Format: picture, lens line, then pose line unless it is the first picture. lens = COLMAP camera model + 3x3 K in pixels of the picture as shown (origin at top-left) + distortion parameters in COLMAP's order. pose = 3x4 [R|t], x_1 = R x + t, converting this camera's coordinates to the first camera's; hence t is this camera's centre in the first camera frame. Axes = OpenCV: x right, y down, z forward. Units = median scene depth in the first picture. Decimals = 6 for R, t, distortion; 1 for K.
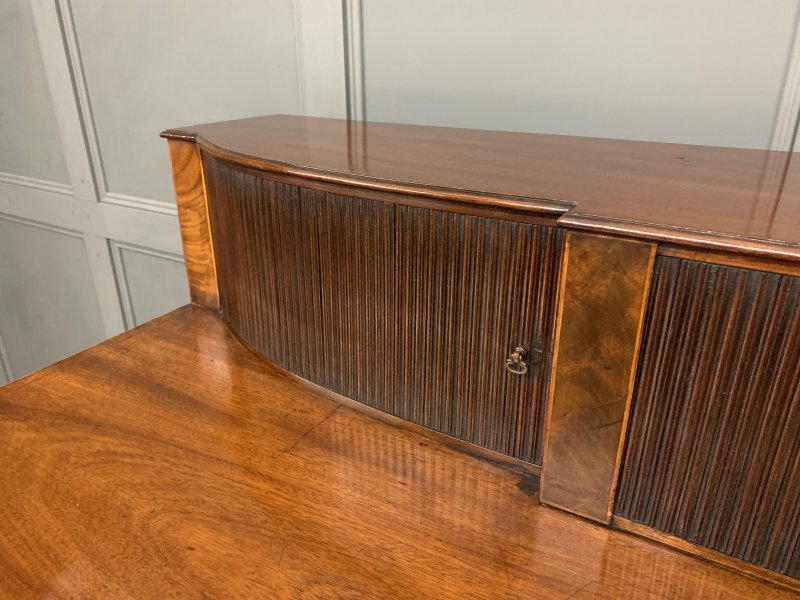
lens RADIAL K [[615.5, 0, 400.0], [0, 615.5, 300.0], [0, 0, 1]] dist [0.024077, -0.009895]
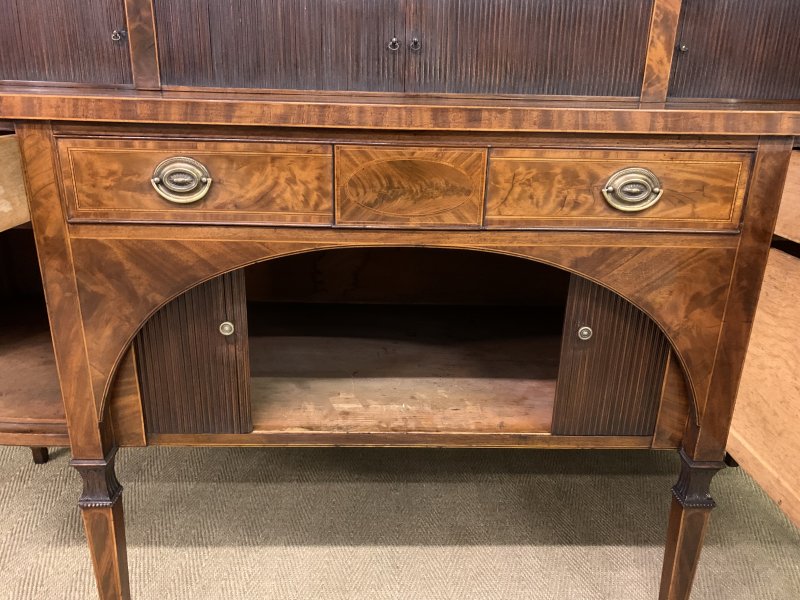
lens RADIAL K [[615.5, 0, 400.0], [0, 615.5, 300.0], [0, 0, 1]] dist [0.024077, -0.009895]
pose [[0.850622, -0.154272, 0.502635, -0.248604], [0.185507, 0.982565, -0.012364, 1.323005], [-0.491964, 0.103759, 0.864410, -1.582722]]
